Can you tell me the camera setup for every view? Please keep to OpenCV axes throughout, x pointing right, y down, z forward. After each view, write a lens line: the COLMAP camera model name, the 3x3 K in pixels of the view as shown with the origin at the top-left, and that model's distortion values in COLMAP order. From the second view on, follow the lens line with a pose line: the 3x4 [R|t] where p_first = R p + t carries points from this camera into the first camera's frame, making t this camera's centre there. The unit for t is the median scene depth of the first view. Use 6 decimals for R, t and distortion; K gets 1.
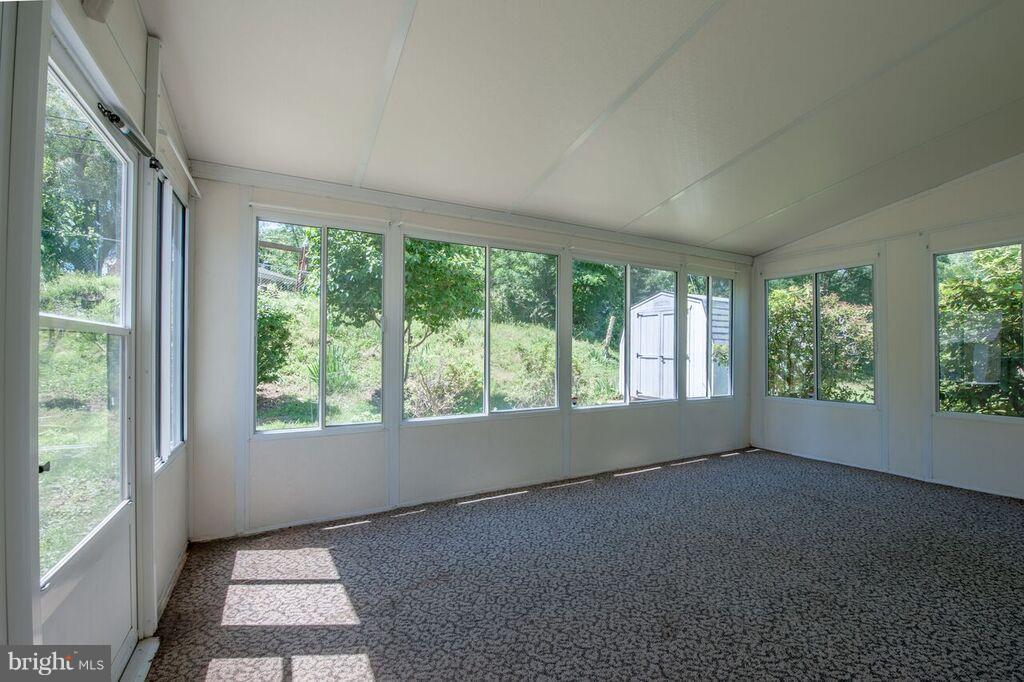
lens RADIAL K [[385.6, 0, 509.5], [0, 385.6, 345.5], [0, 0, 1]] dist [-0.001236, -0.000161]
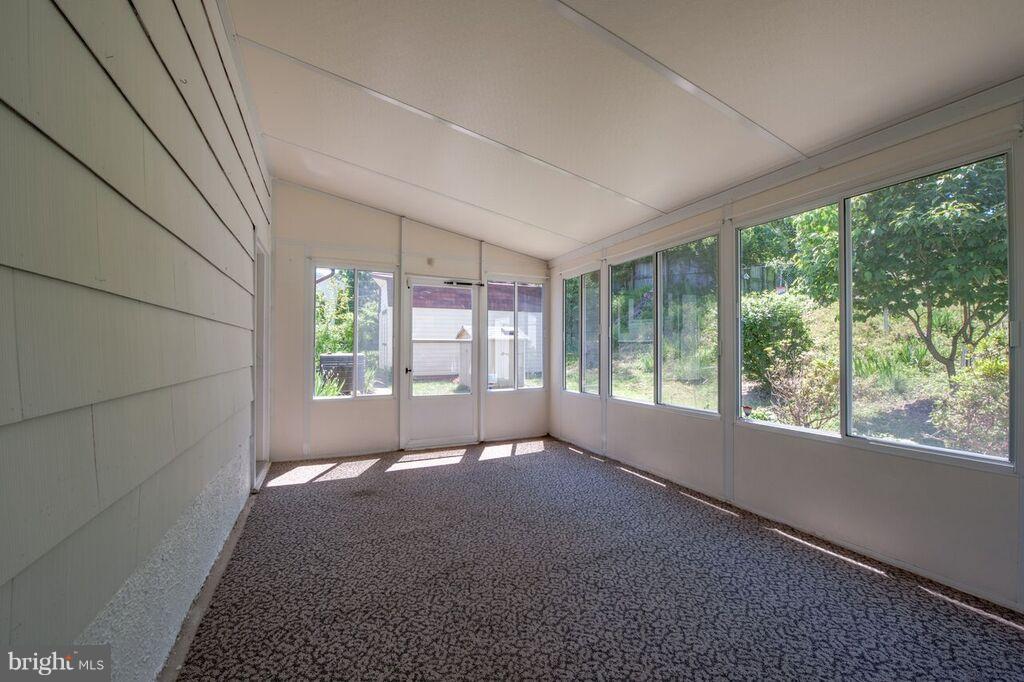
lens RADIAL K [[459.4, 0, 517.2], [0, 459.4, 344.2], [0, 0, 1]] dist [-0.001587, -0.000269]
pose [[-0.067867, -0.021046, -0.997472, 1.176759], [0.003119, 0.999768, -0.021307, 0.076304], [0.997689, -0.004557, -0.067786, 0.760333]]
